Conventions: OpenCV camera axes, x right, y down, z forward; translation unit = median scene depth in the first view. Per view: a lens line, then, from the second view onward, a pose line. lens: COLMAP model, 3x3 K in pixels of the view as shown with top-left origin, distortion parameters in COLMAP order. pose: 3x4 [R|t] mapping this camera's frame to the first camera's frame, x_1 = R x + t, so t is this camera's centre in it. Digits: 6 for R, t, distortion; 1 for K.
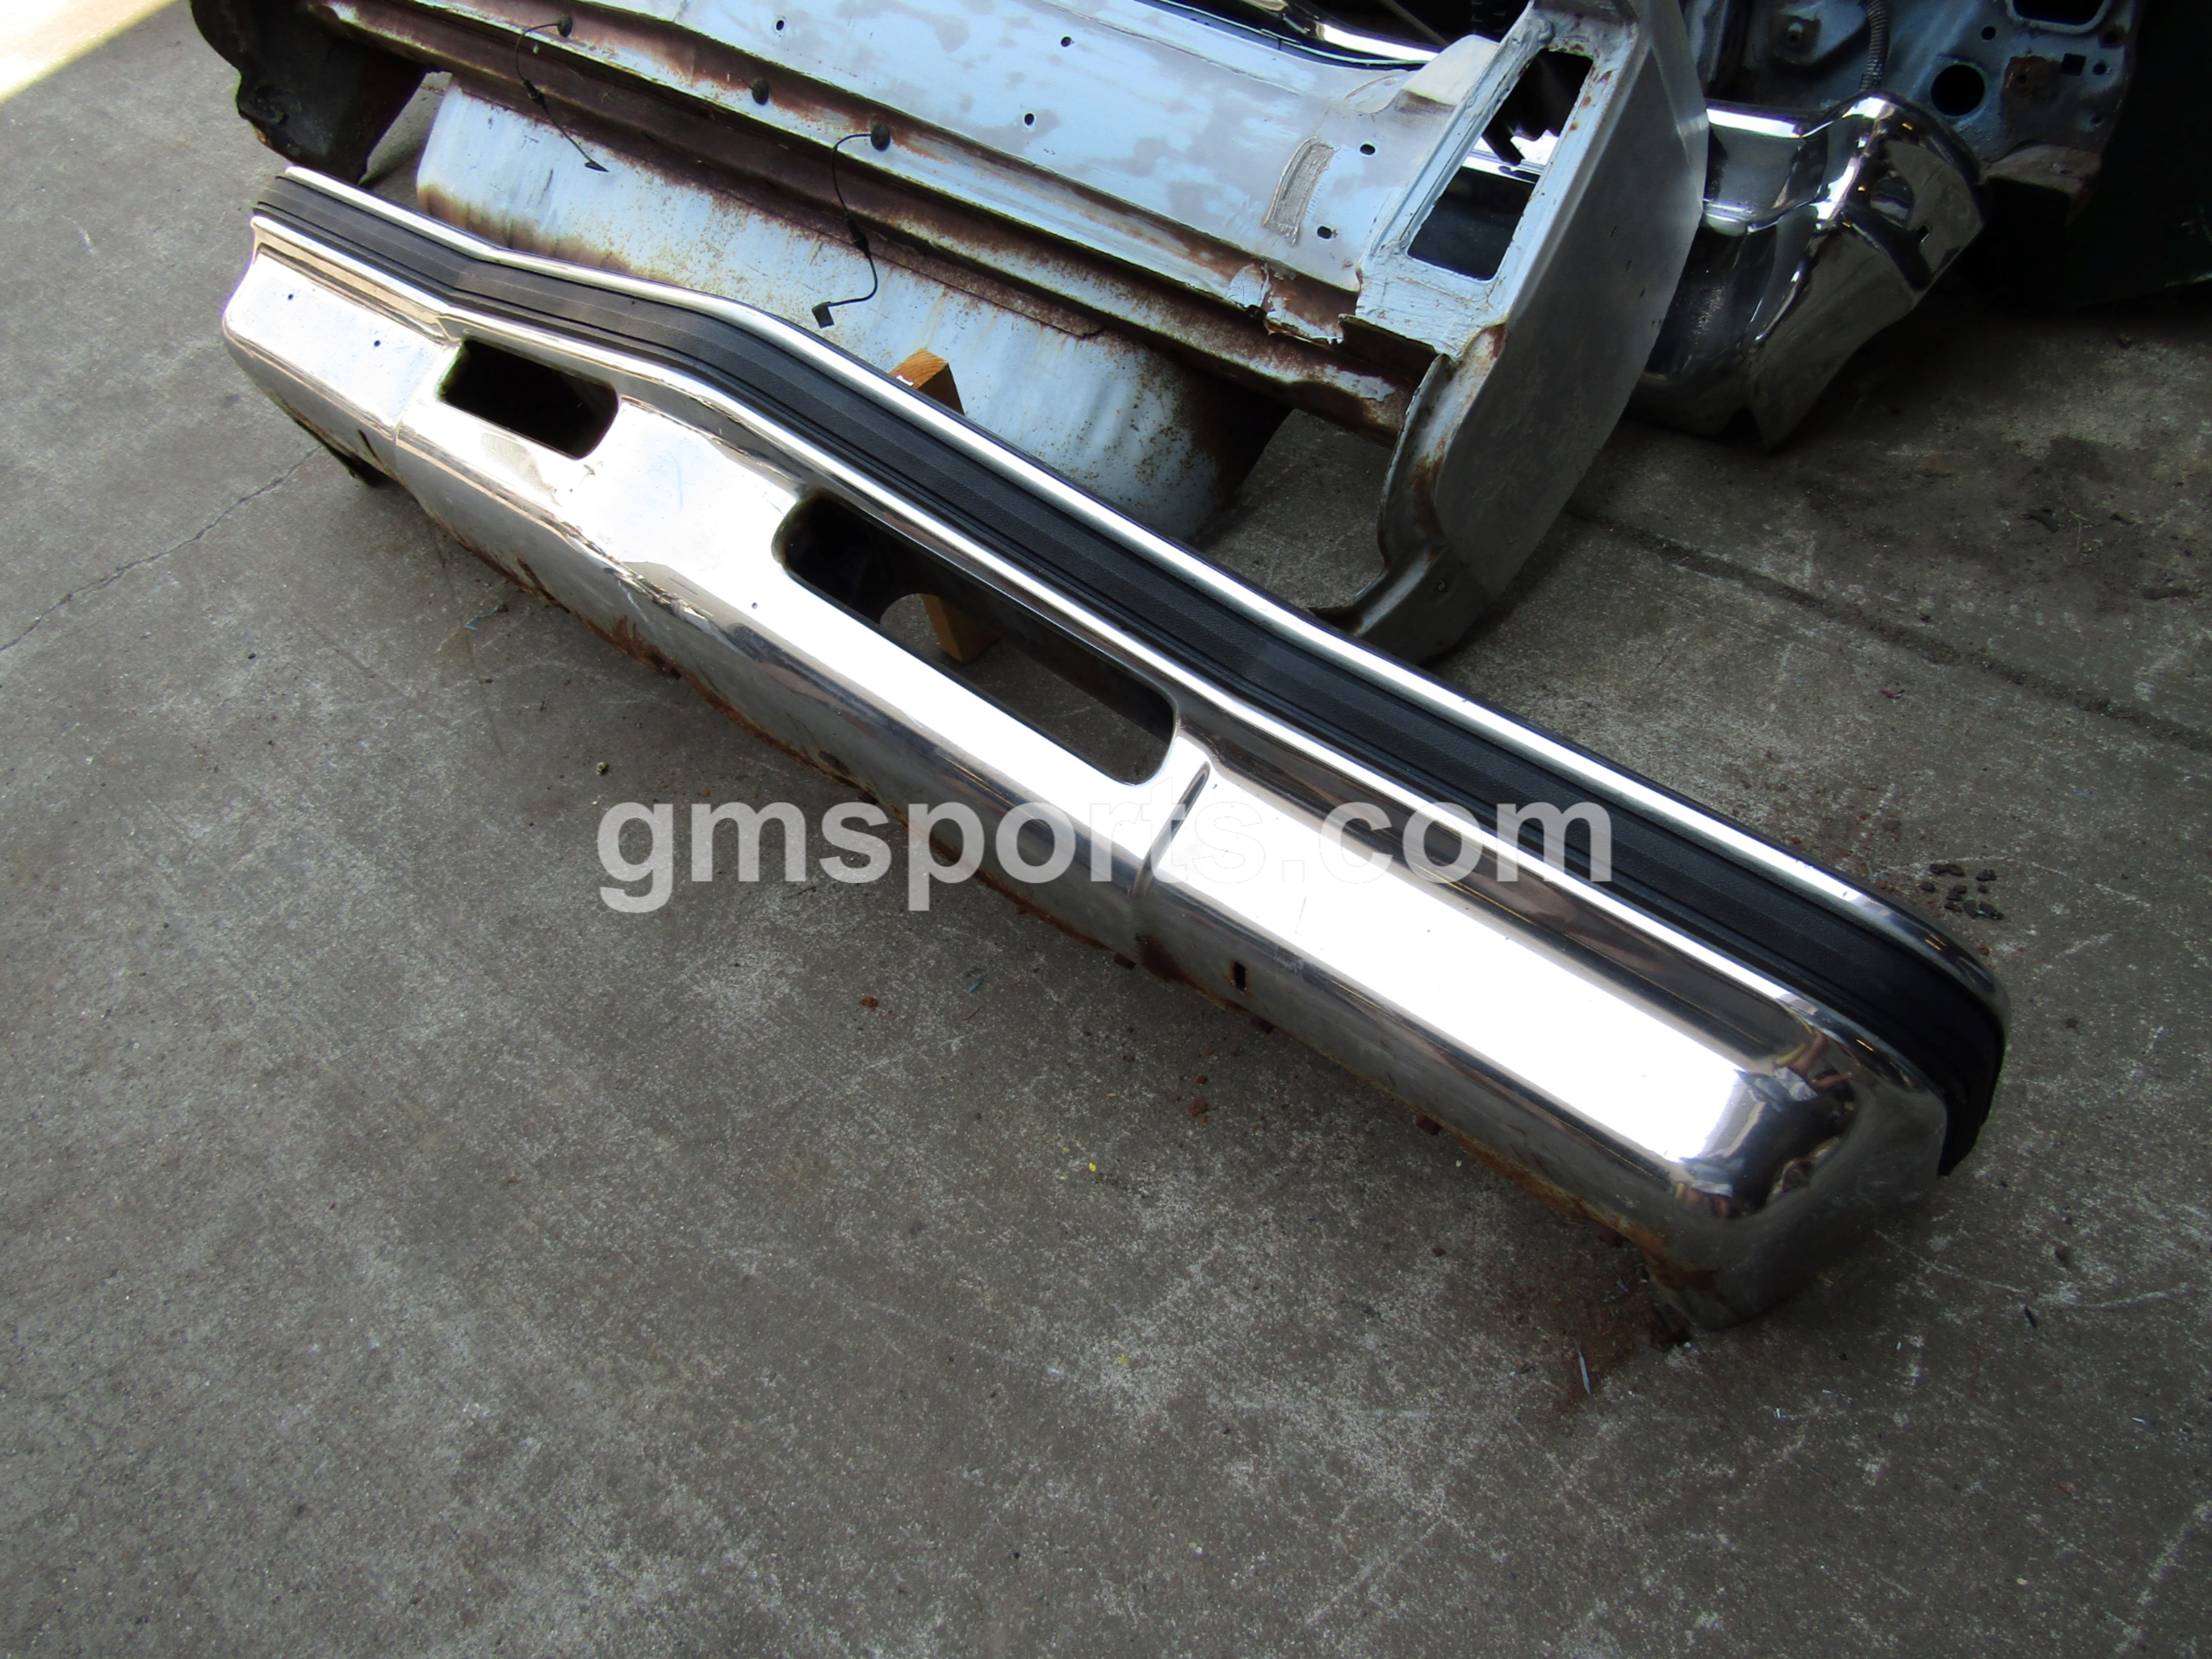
lens RADIAL K [[1593.8, 0, 1111.3], [0, 1593.8, 831.3], [0, 0, 1]] dist [-0.002378, -0.001449]
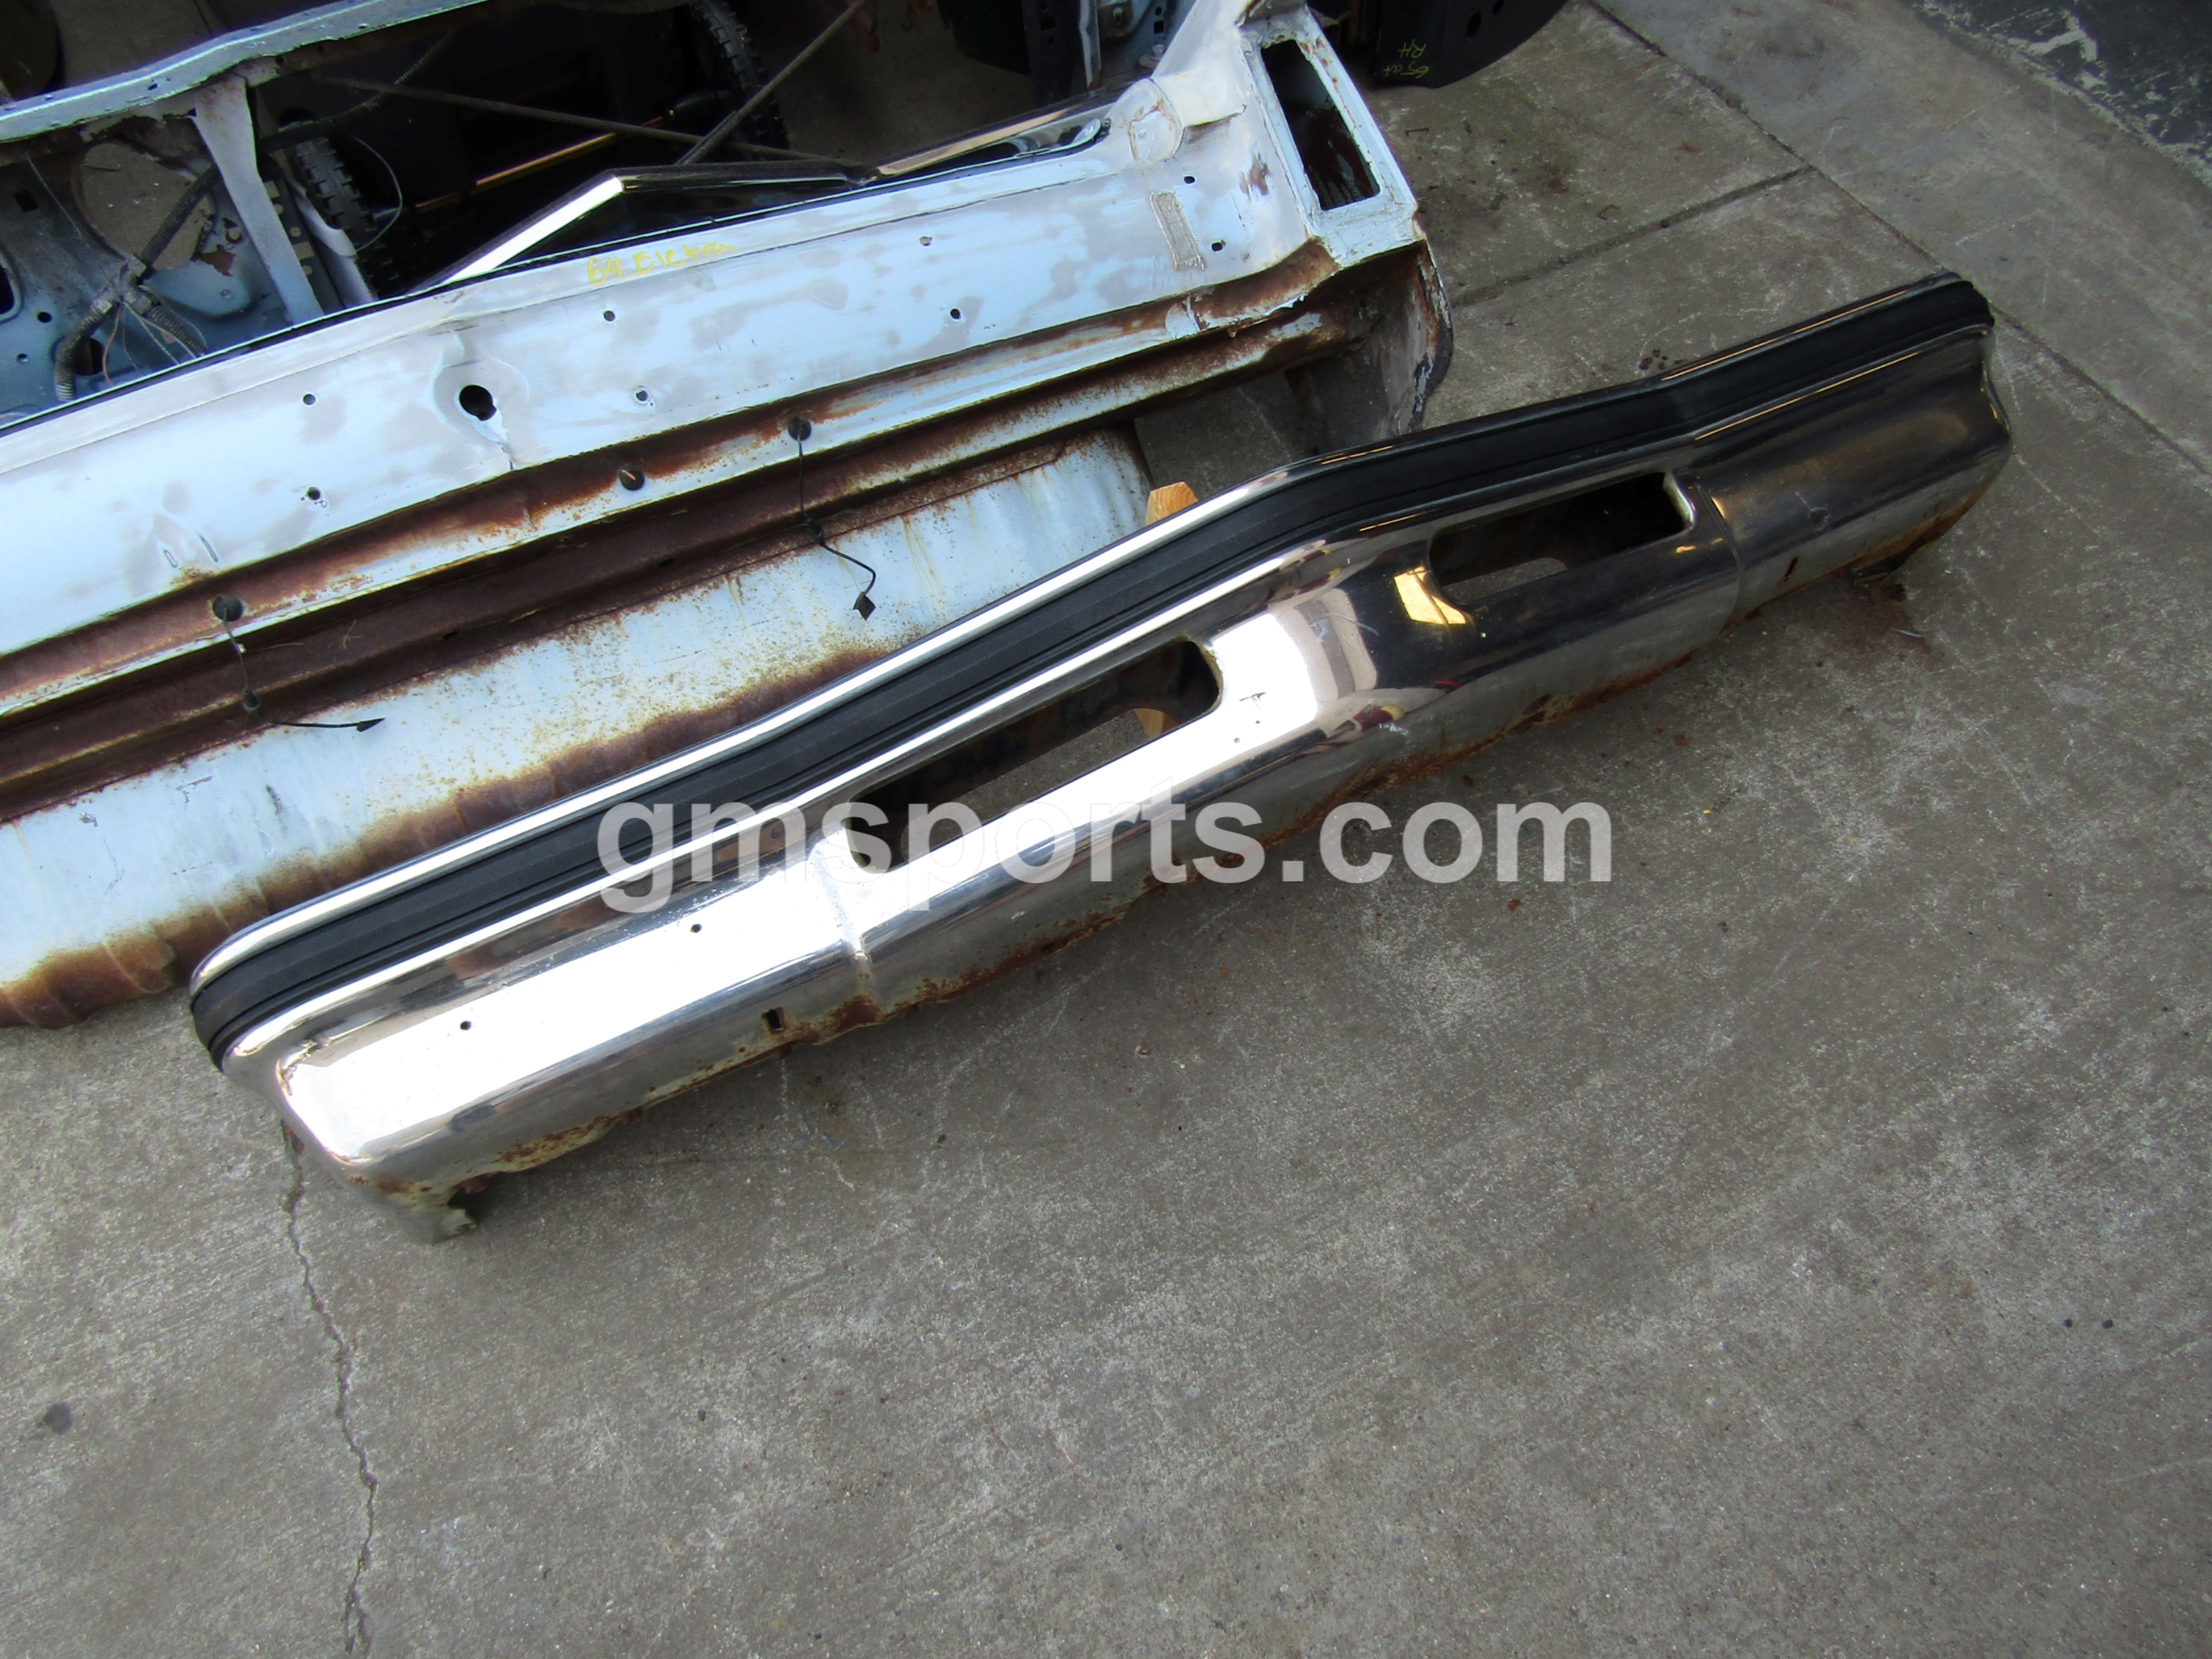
lens RADIAL K [[1567.6, 0, 1118.6], [0, 1567.6, 827.5], [0, 0, 1]] dist [-0.009879, 0.006376]
pose [[0.357605, -0.670379, 0.650162, -0.987594], [0.690658, 0.658454, 0.299049, -0.490371], [-0.628578, 0.342098, 0.698469, 0.339574]]
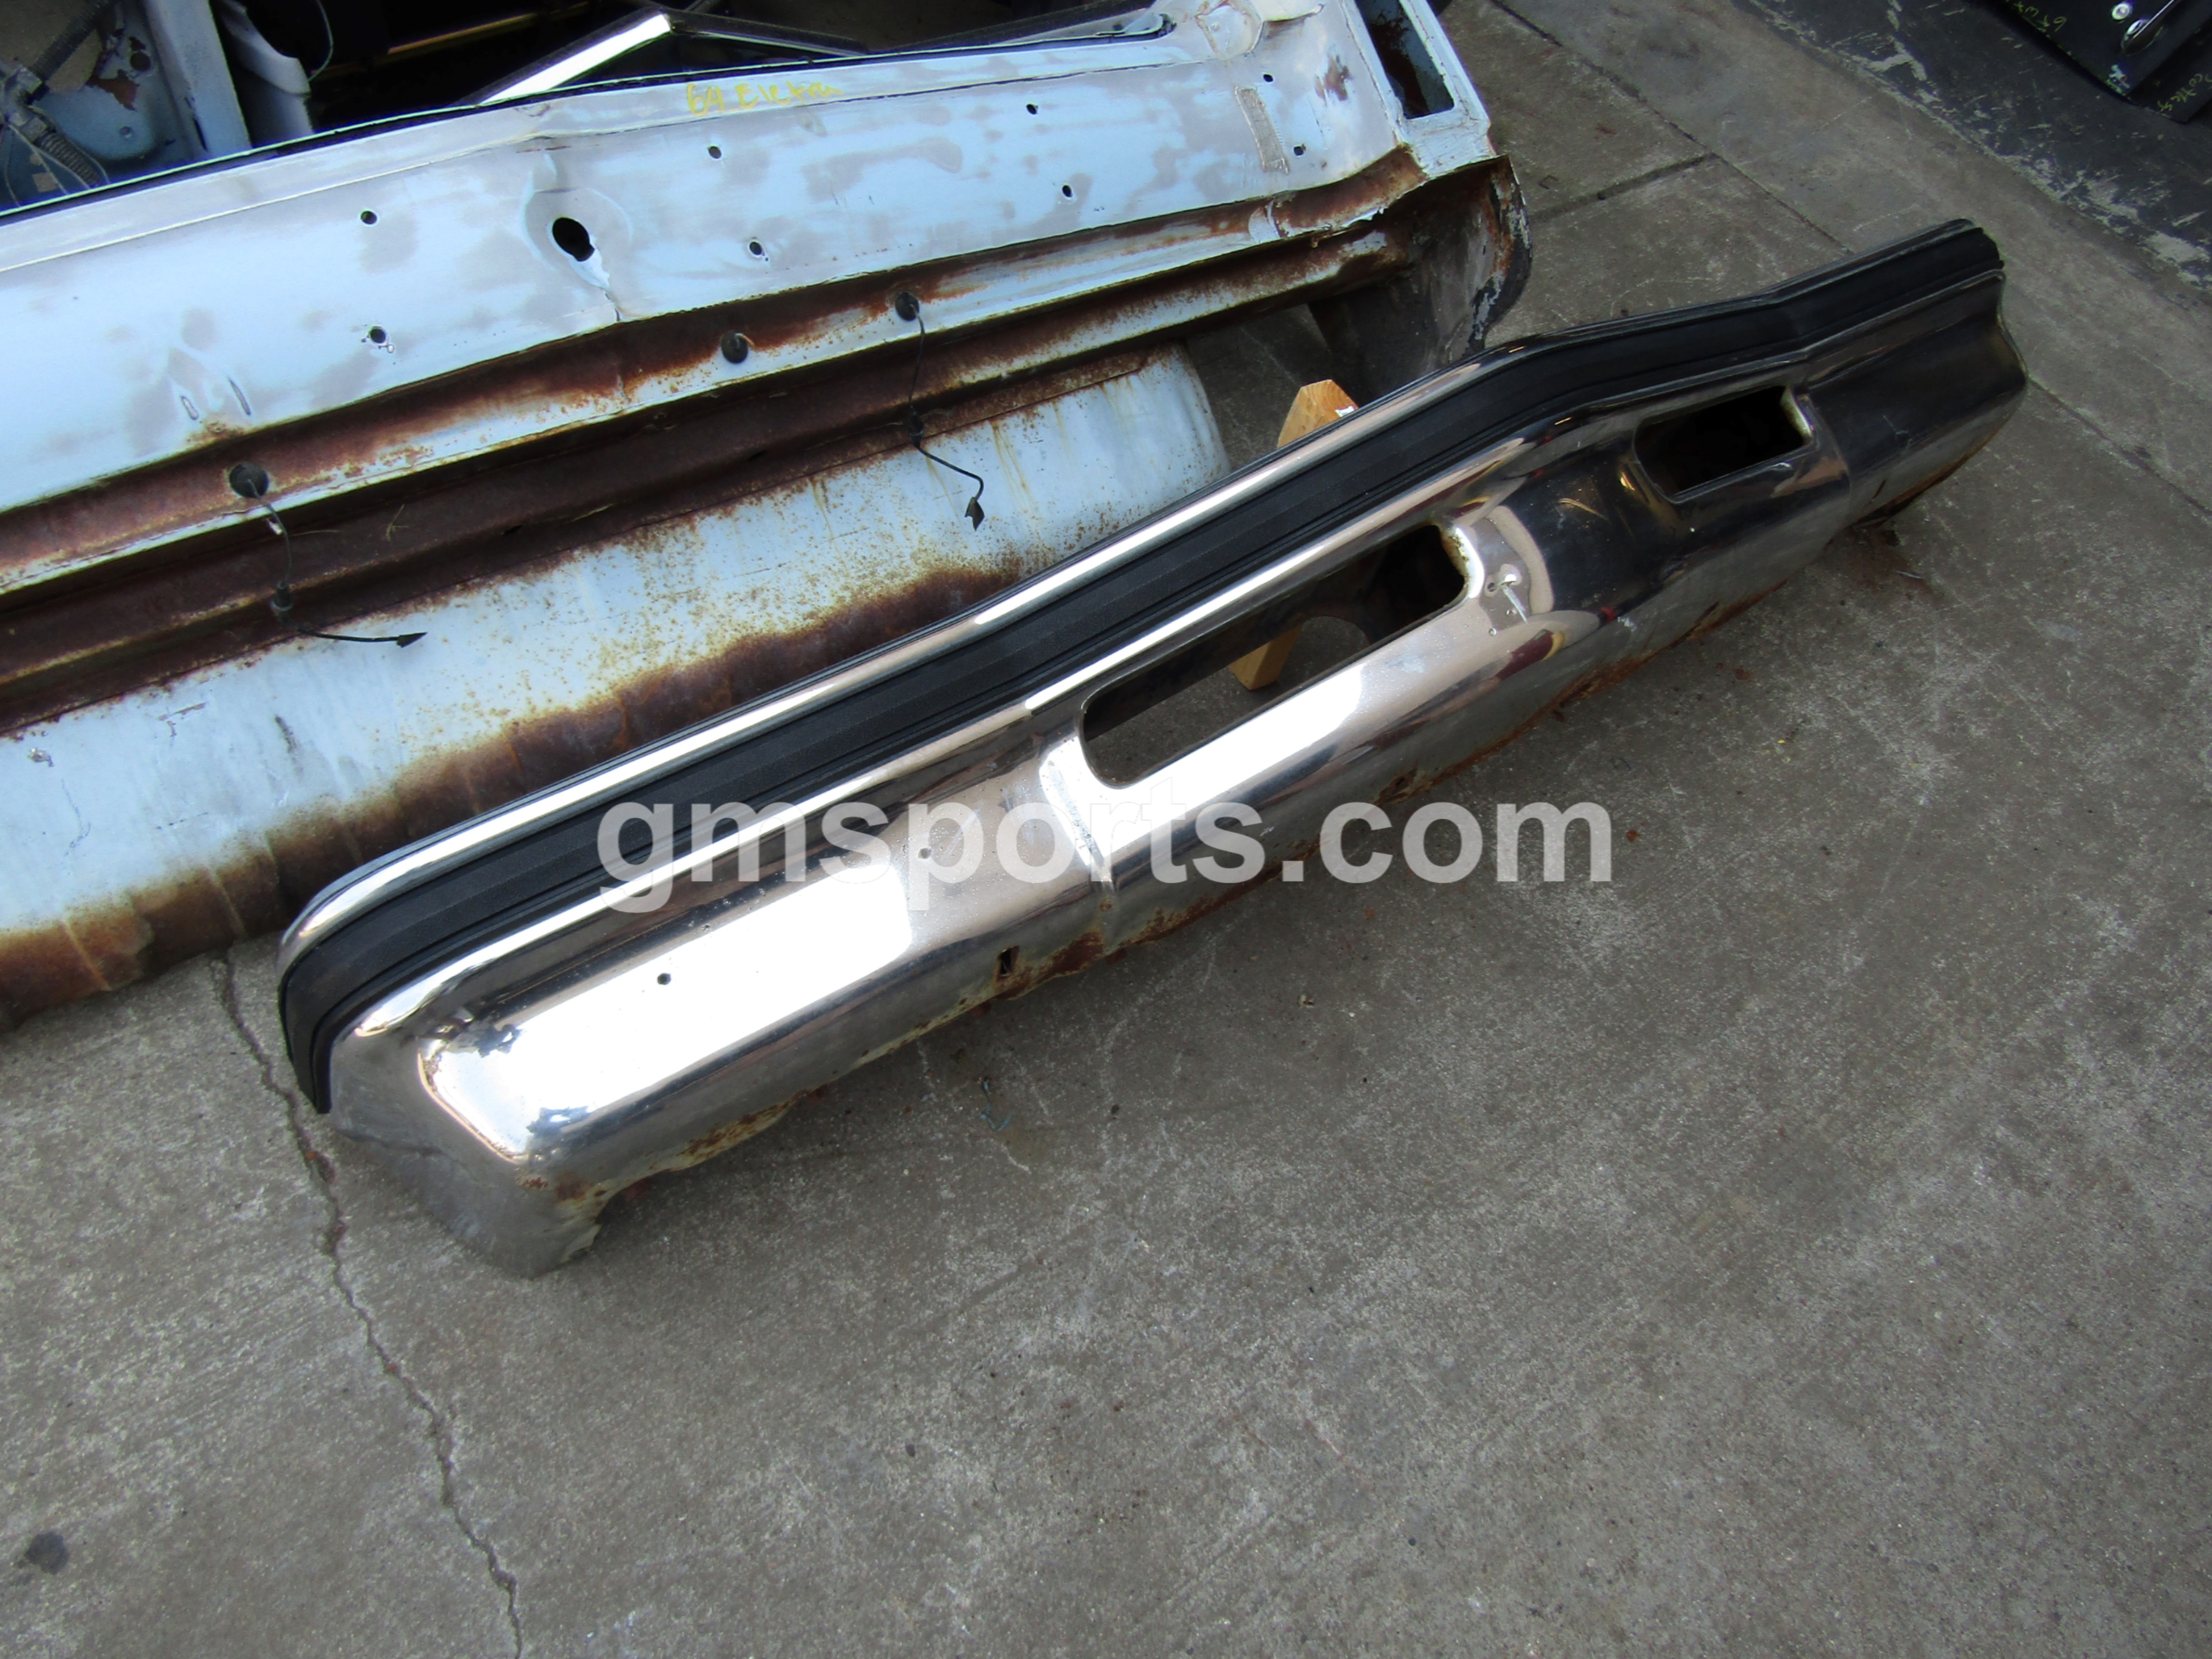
lens RADIAL K [[1567.6, 0, 1118.6], [0, 1567.6, 827.5], [0, 0, 1]] dist [-0.009879, 0.006376]
pose [[0.183393, -0.656720, 0.731496, -1.052104], [0.634594, 0.647389, 0.422112, -0.616682], [-0.750771, 0.386790, 0.535477, 0.664504]]
